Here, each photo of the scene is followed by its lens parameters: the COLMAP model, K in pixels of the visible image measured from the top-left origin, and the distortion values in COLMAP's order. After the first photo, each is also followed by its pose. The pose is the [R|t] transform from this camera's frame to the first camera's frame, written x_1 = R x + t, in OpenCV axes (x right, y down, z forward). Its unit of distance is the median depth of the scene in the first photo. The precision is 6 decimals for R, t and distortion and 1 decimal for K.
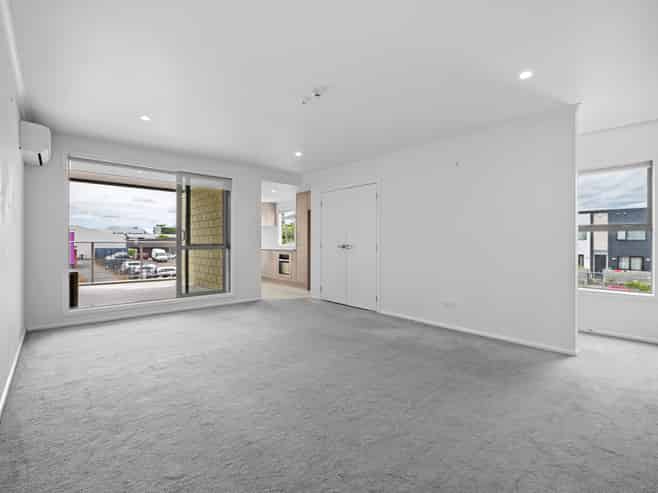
lens RADIAL K [[294.7, 0, 327.9], [0, 294.7, 246.7], [0, 0, 1]] dist [-0.001510, -0.000080]
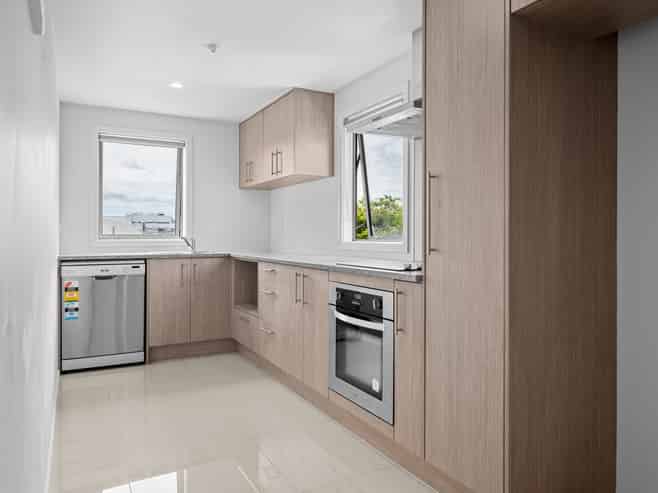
lens RADIAL K [[426.1, 0, 329.6], [0, 426.1, 241.0], [0, 0, 1]] dist [0.005702, 0.001173]
pose [[0.975219, 0.010528, -0.220989, -0.137860], [-0.011739, 0.999922, -0.004165, -0.011535], [0.220928, 0.006656, 0.975267, 0.944562]]
